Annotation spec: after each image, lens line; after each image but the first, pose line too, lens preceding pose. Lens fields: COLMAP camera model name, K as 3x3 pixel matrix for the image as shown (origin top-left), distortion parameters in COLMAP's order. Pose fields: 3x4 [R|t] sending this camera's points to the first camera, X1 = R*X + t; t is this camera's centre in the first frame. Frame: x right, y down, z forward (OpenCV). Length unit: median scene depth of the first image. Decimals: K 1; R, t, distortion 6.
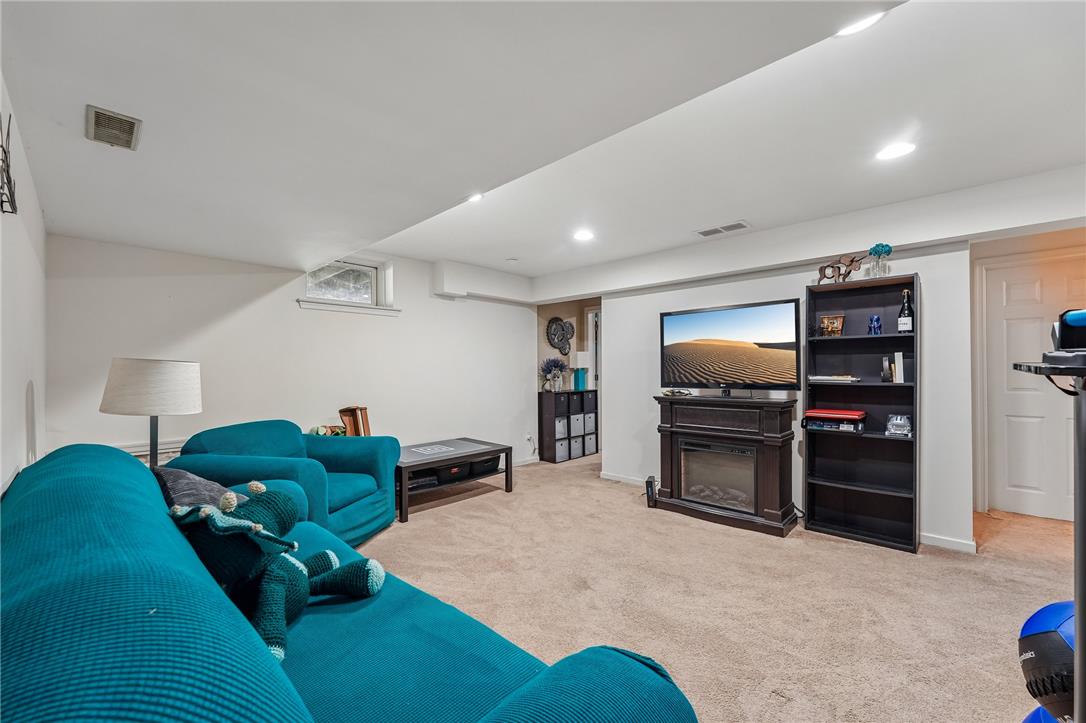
lens RADIAL K [[435.6, 0, 542.2], [0, 435.6, 357.6], [0, 0, 1]] dist [0.000324, -0.000001]
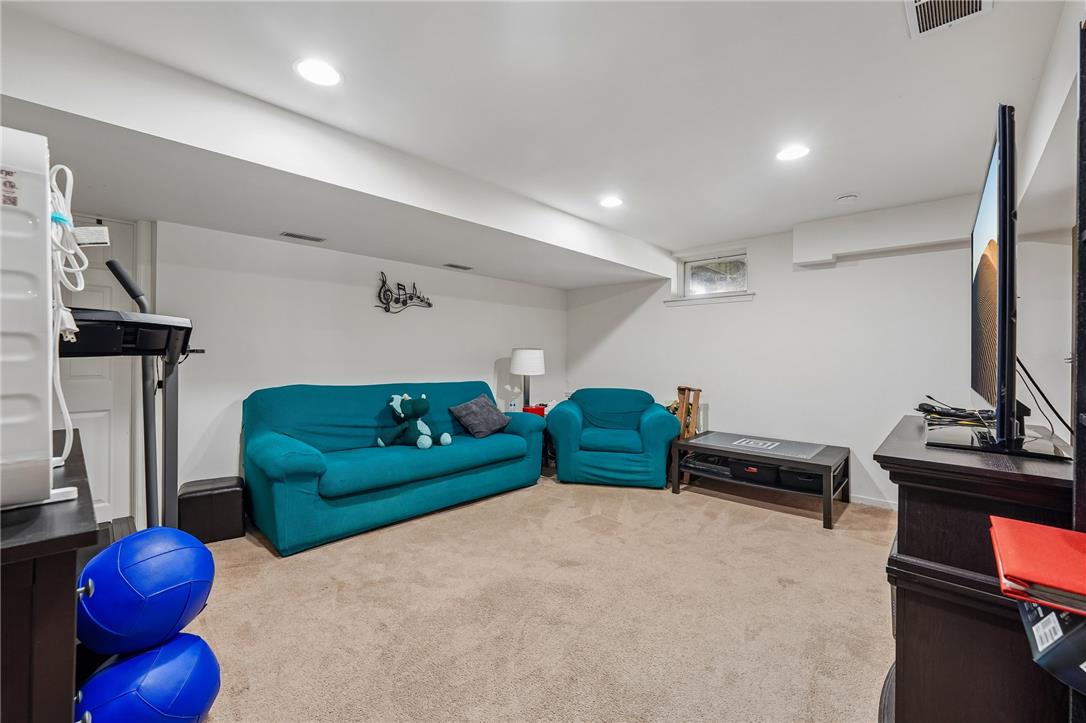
lens RADIAL K [[435.6, 0, 542.2], [0, 435.6, 357.6], [0, 0, 1]] dist [0.000324, -0.000001]
pose [[0.015722, 0.009804, -0.999828, 0.739956], [0.015598, 0.999828, 0.010049, 0.016949], [0.999755, -0.015754, 0.015566, 0.619456]]
